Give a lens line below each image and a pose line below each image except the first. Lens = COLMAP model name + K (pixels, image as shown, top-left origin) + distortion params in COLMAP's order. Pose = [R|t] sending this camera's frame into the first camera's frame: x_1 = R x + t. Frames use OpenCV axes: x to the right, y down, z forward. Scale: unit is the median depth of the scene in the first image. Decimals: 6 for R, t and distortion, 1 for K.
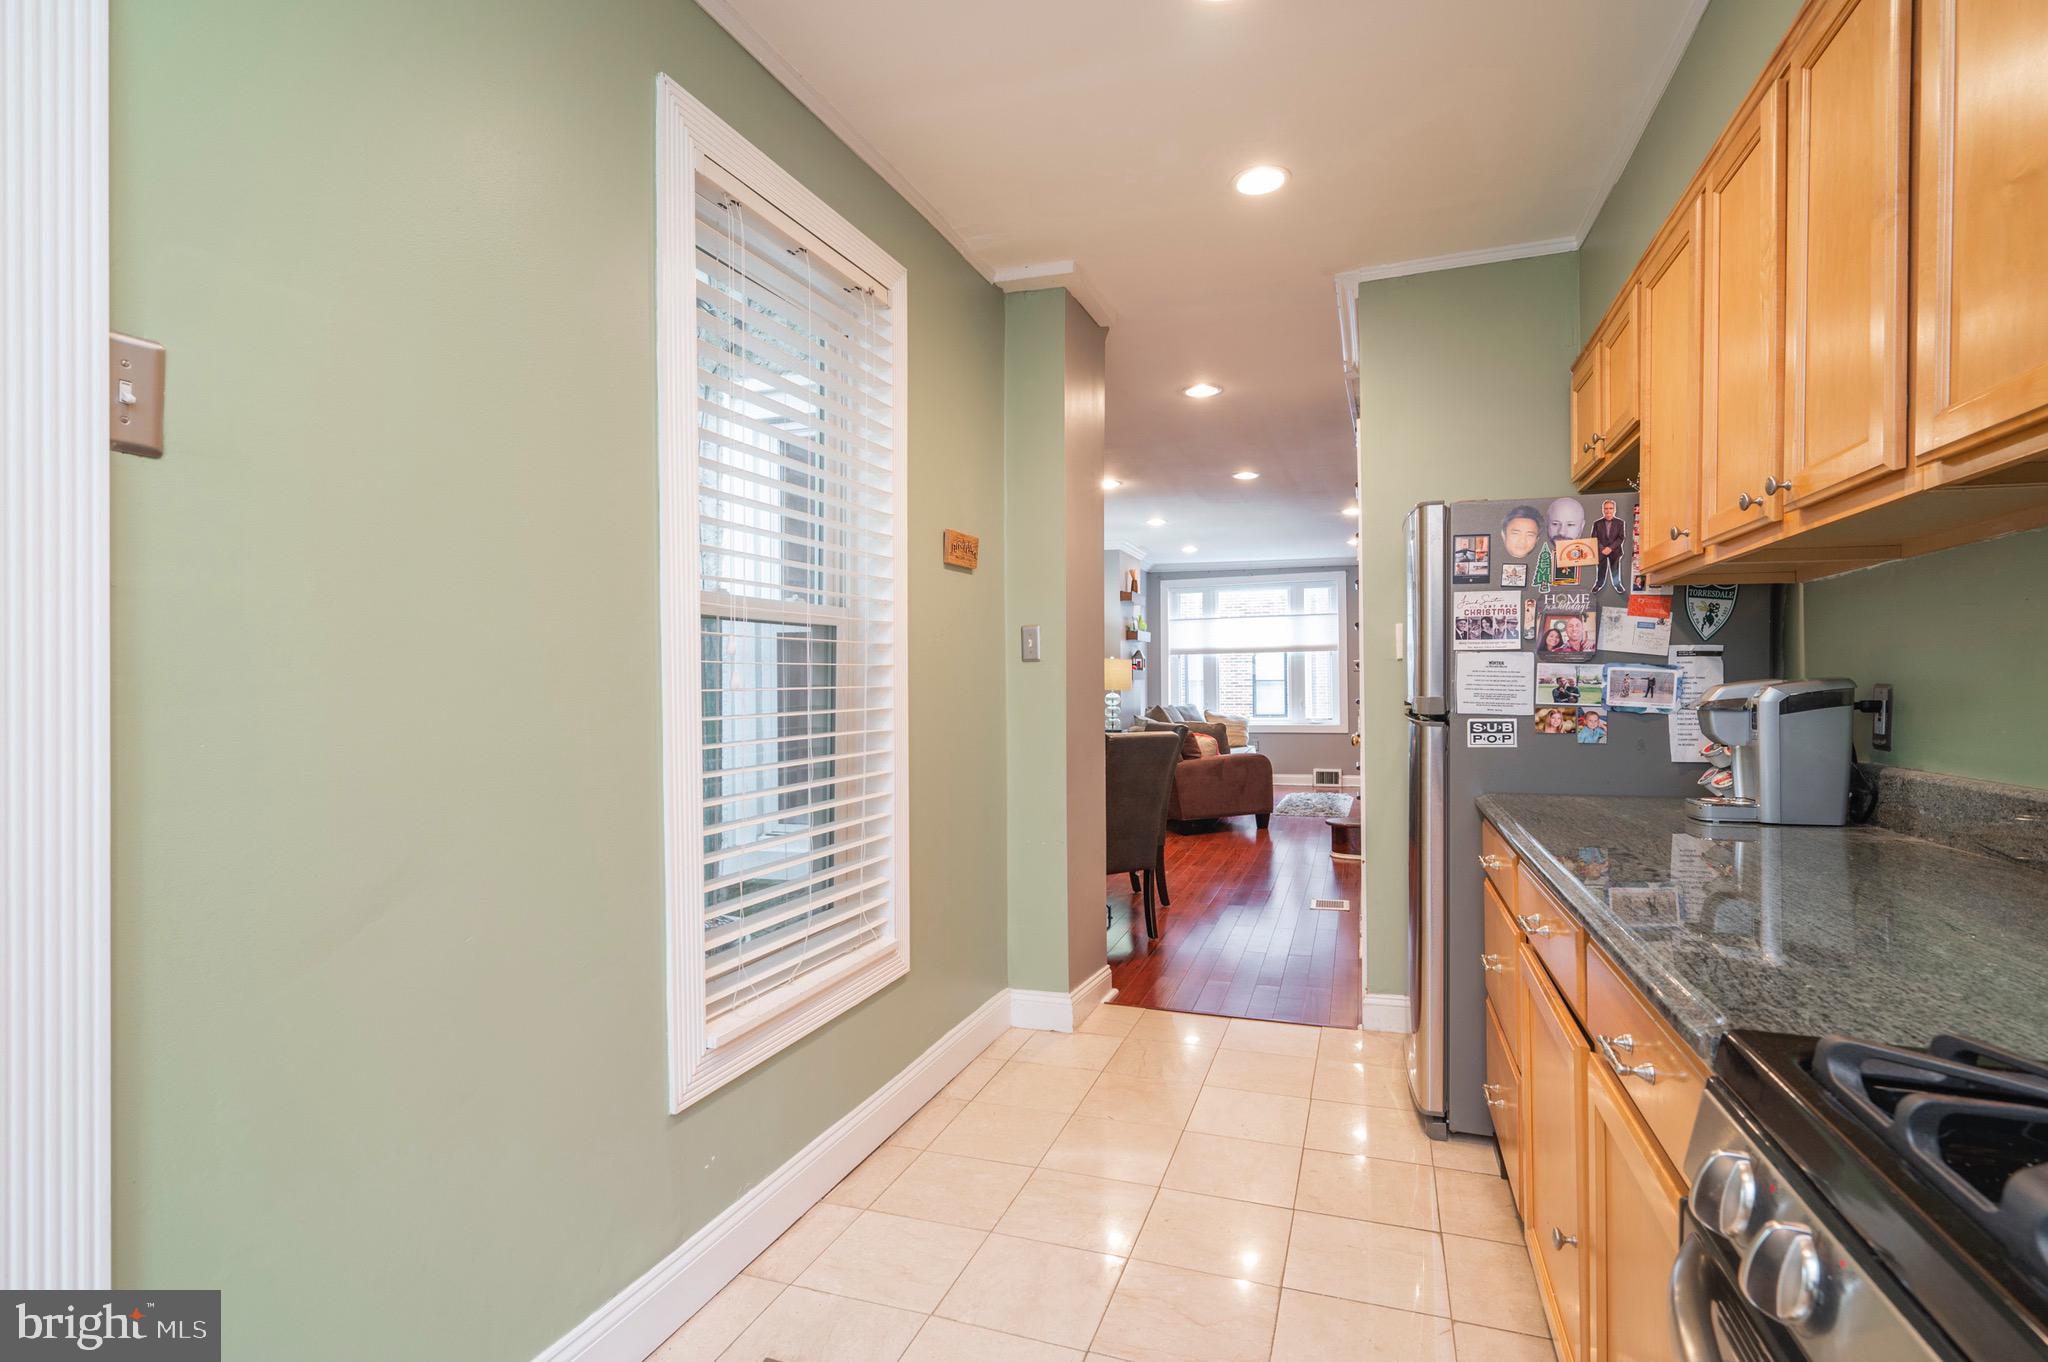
lens RADIAL K [[1002.1, 0, 1024.0], [0, 1002.1, 681.0], [0, 0, 1]] dist [-0.000740, -0.000014]
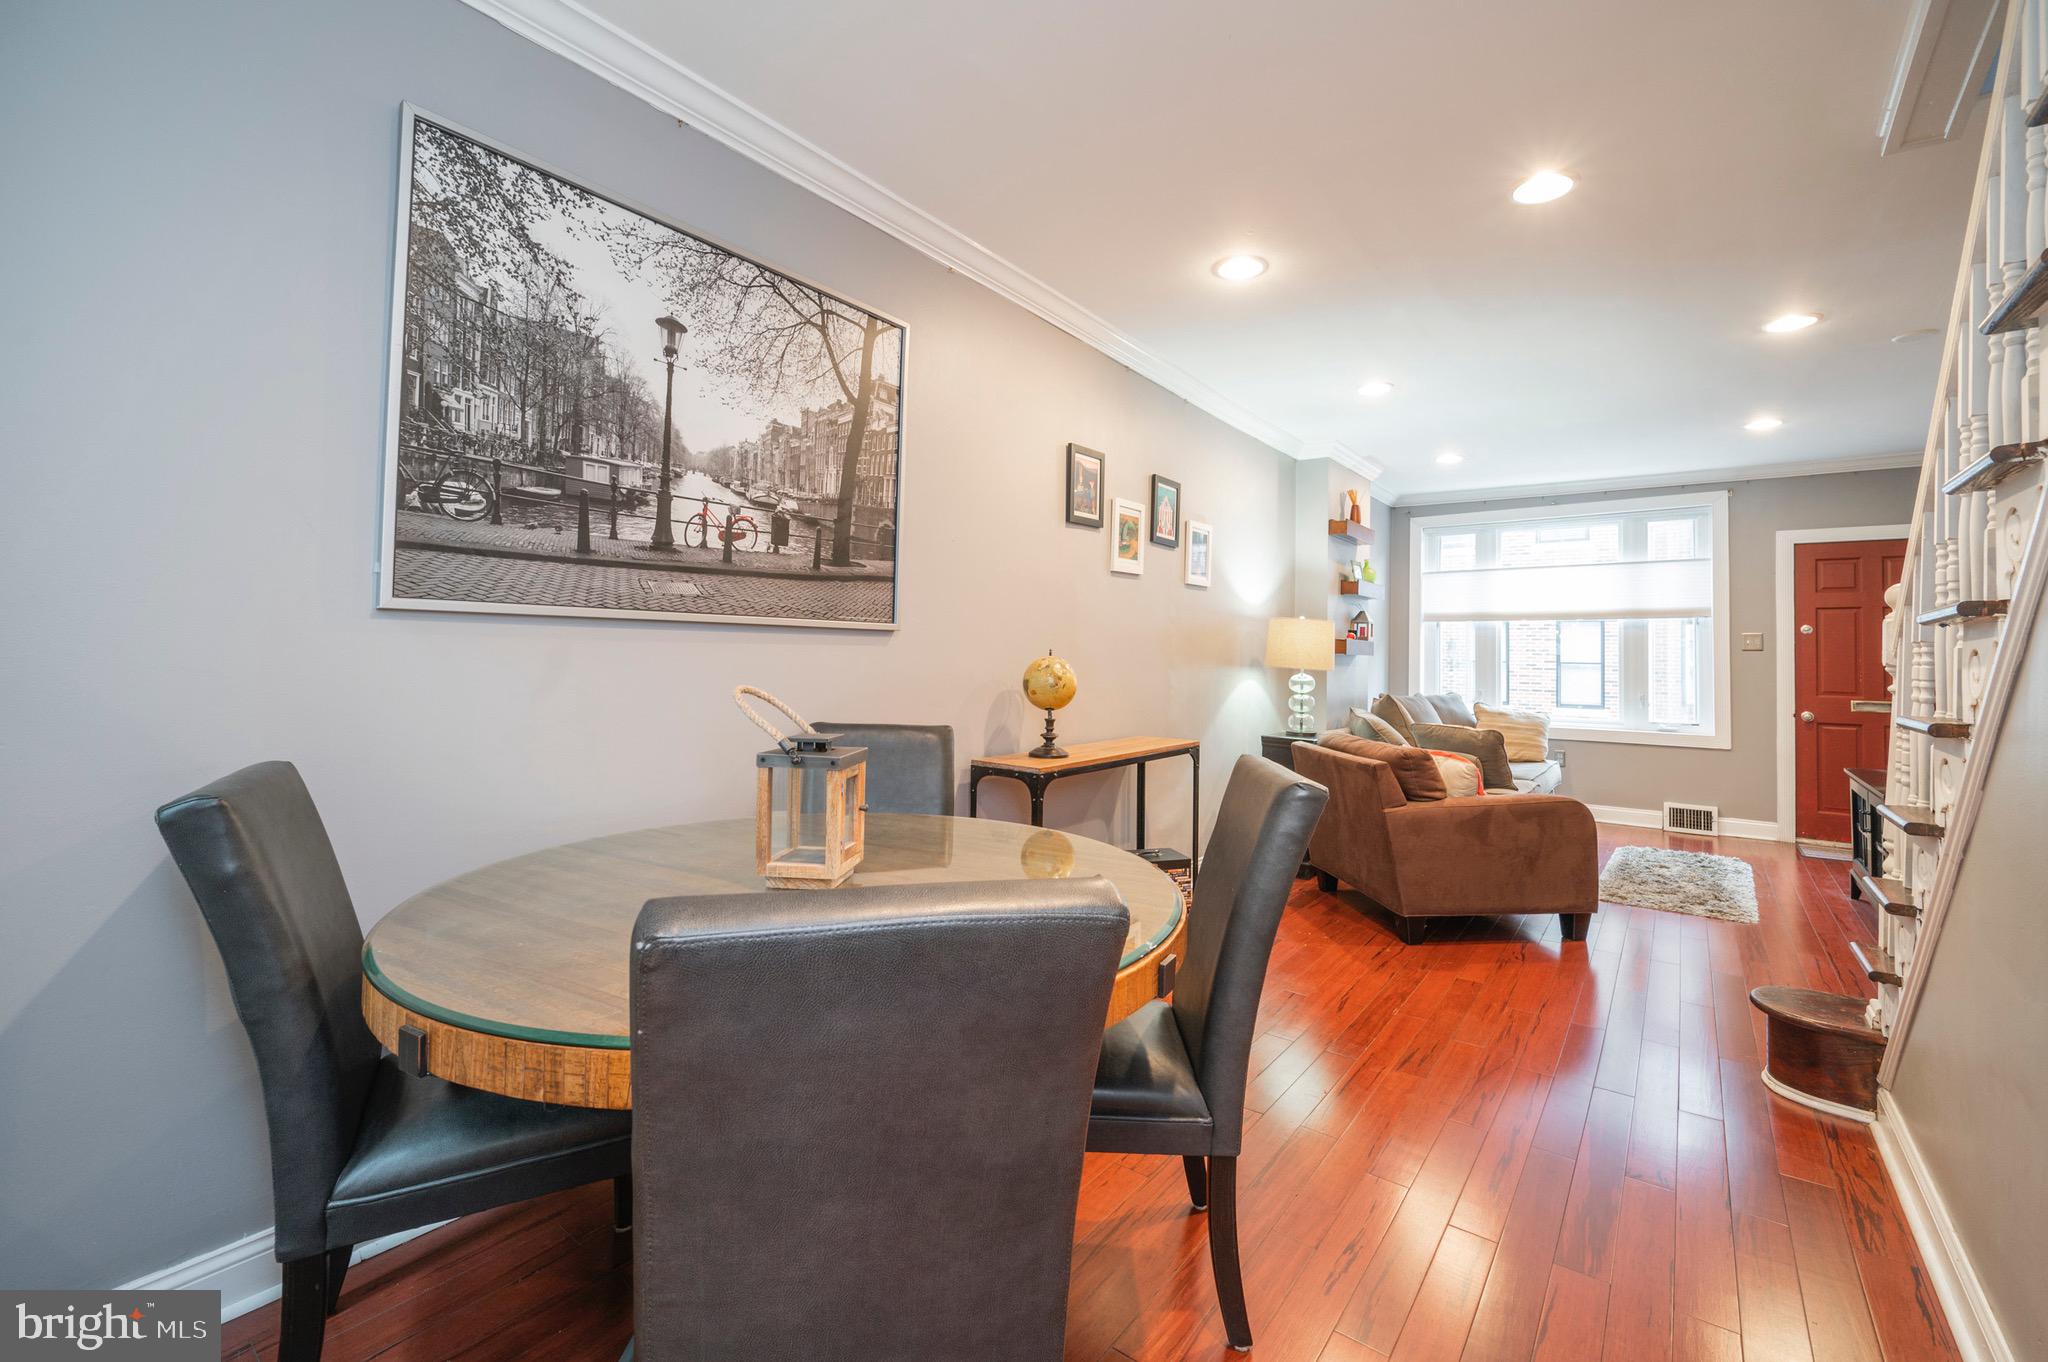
lens RADIAL K [[862.2, 0, 1028.0], [0, 862.2, 631.3], [0, 0, 1]] dist [-0.001020, -0.000418]
pose [[0.947226, 0.015283, -0.320202, 0.078554], [-0.024416, 0.999401, -0.024529, 0.002221], [0.319635, 0.031053, 0.947032, 0.344069]]
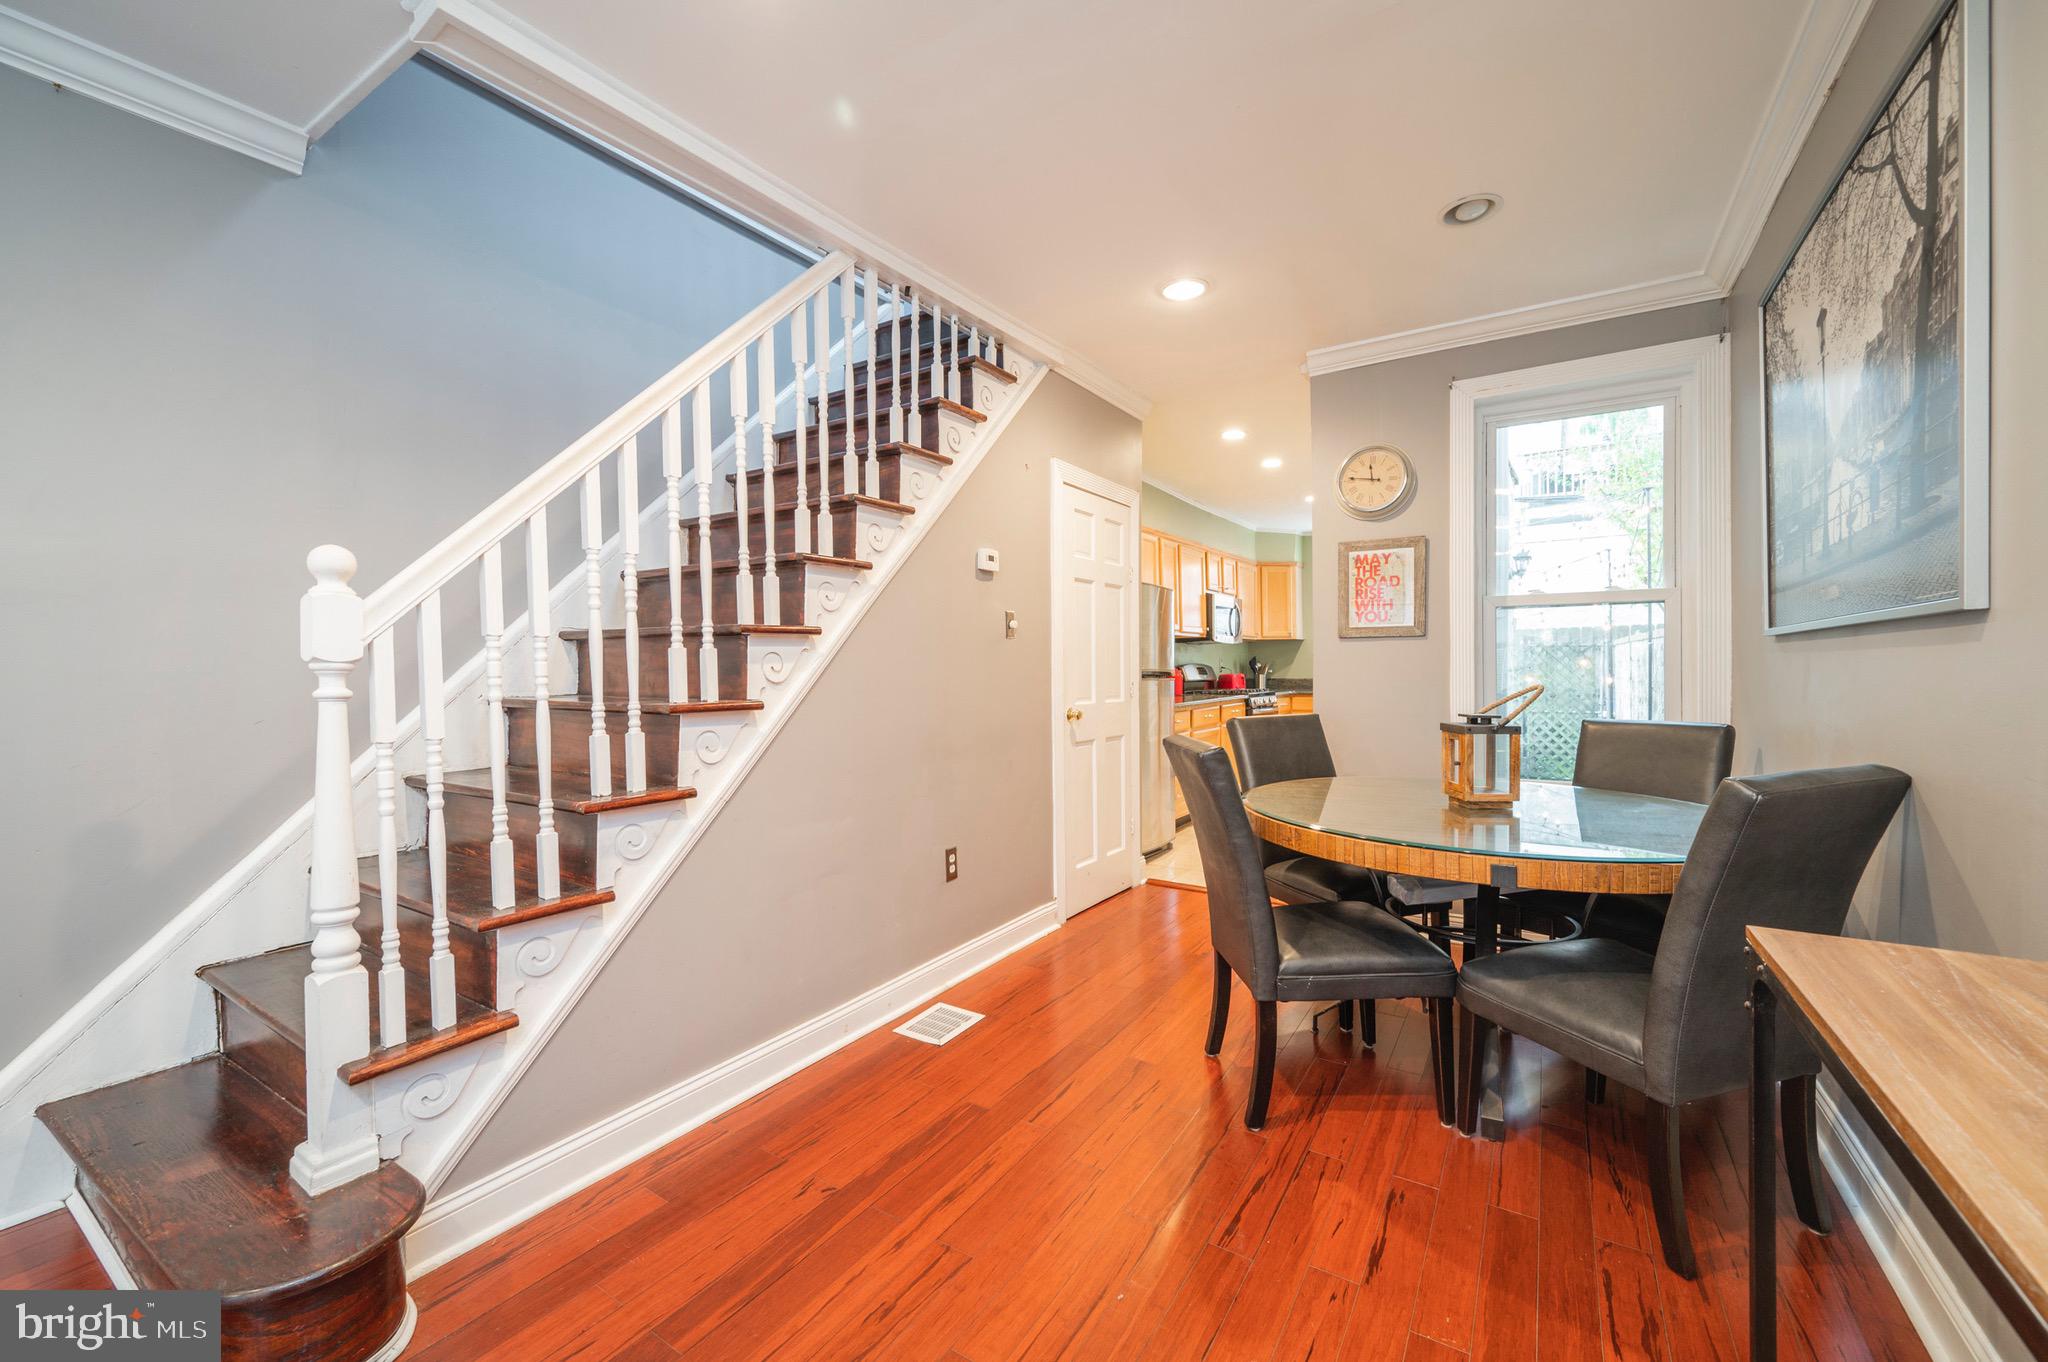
lens RADIAL K [[812.7, 0, 1028.5], [0, 812.7, 681.8], [0, 0, 1]] dist [0.000065, 0.000085]
pose [[-0.969870, 0.010748, 0.243386, 0.063833], [0.014999, 0.999765, 0.015622, 0.002976], [-0.243161, 0.018802, -0.969804, 0.674325]]
